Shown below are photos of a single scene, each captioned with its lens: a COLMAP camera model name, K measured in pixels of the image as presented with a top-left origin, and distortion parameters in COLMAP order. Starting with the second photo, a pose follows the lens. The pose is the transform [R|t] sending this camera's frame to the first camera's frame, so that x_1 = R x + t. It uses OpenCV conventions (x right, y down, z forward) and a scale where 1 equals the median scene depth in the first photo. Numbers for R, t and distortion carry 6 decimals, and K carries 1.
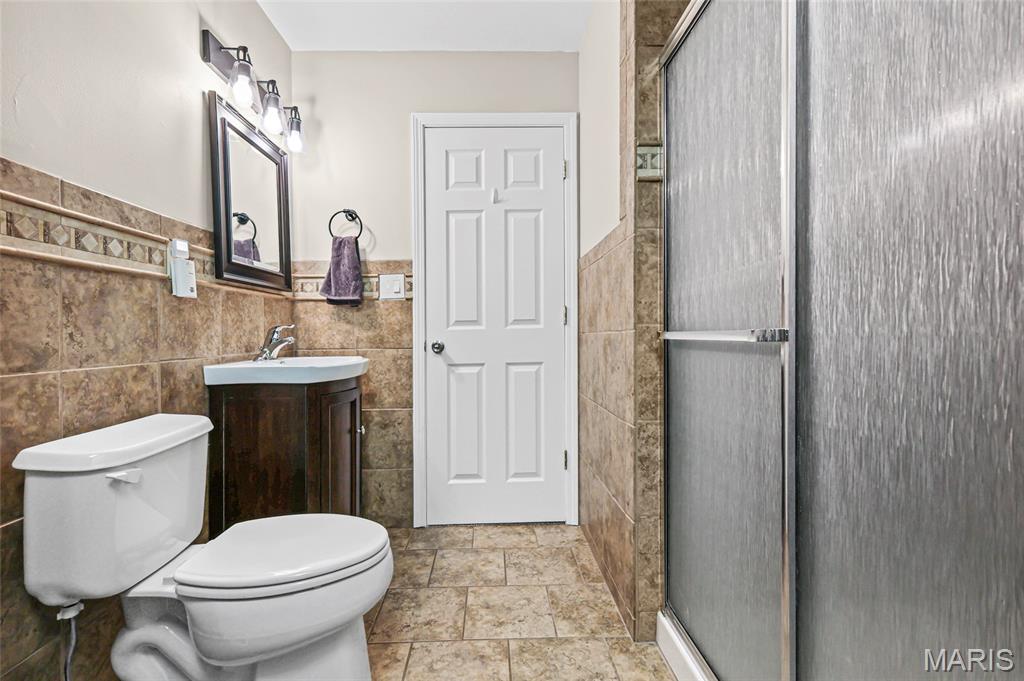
lens RADIAL K [[443.9, 0, 509.1], [0, 443.9, 343.3], [0, 0, 1]] dist [-0.004645, -0.000410]
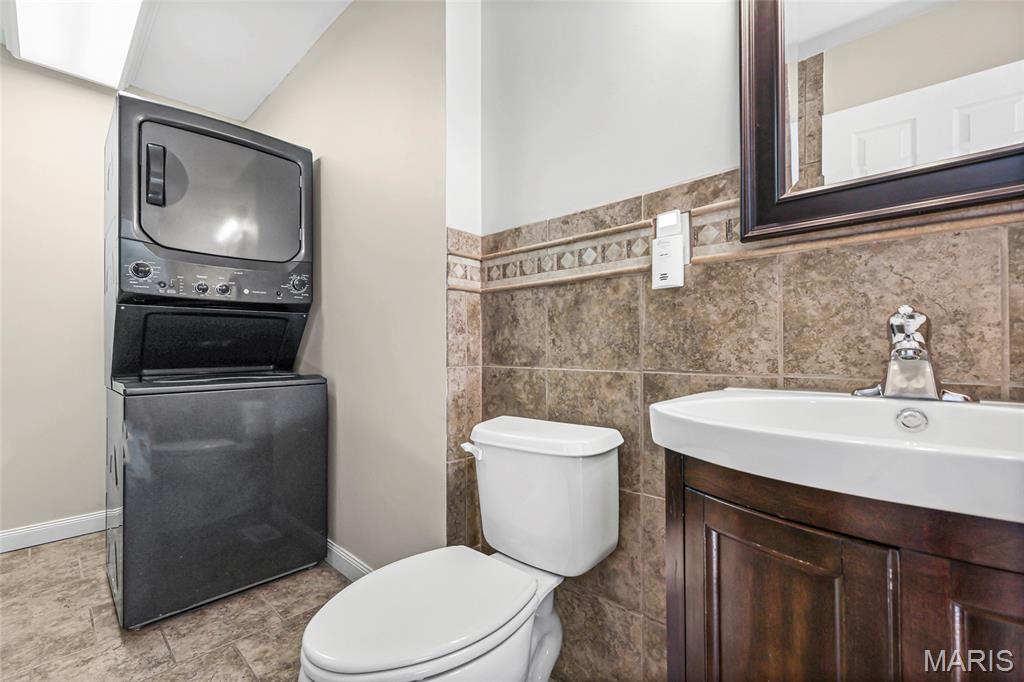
lens RADIAL K [[443.9, 0, 510.2], [0, 443.9, 330.7], [0, 0, 1]] dist [-0.004645, -0.000410]
pose [[-0.720118, 0.000332, -0.693851, -0.031619], [0.006426, 0.999960, -0.006191, -0.035208], [0.693822, -0.008916, -0.720092, 1.616197]]
